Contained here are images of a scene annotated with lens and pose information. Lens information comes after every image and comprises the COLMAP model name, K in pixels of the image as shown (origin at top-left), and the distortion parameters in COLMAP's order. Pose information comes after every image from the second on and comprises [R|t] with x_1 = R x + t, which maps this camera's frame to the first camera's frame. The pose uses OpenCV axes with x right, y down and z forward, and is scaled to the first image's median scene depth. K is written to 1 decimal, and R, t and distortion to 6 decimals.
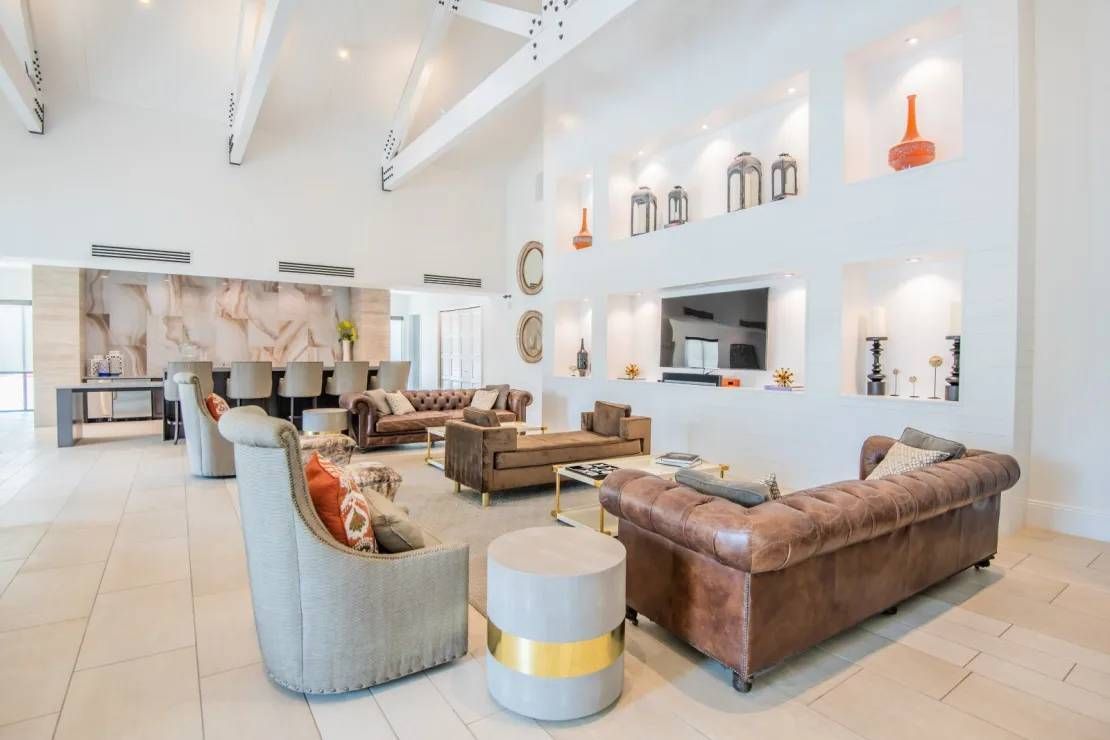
lens RADIAL K [[566.3, 0, 557.6], [0, 566.3, 374.3], [0, 0, 1]] dist [-0.044425, -0.001460]
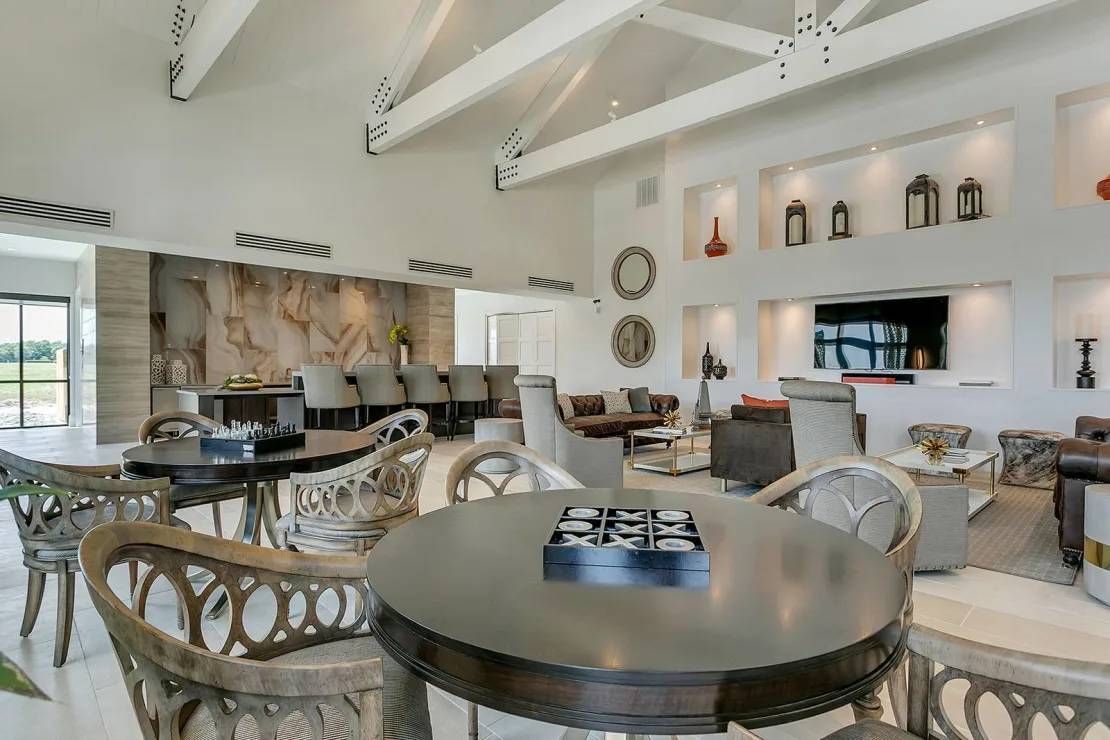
lens RADIAL K [[582.1, 0, 553.9], [0, 582.1, 371.7], [0, 0, 1]] dist [-0.024151, -0.000287]
pose [[0.985620, -0.006935, 0.168834, -0.372732], [0.010367, 0.999757, -0.019453, 0.007330], [-0.168658, 0.020923, 0.985453, 0.000888]]
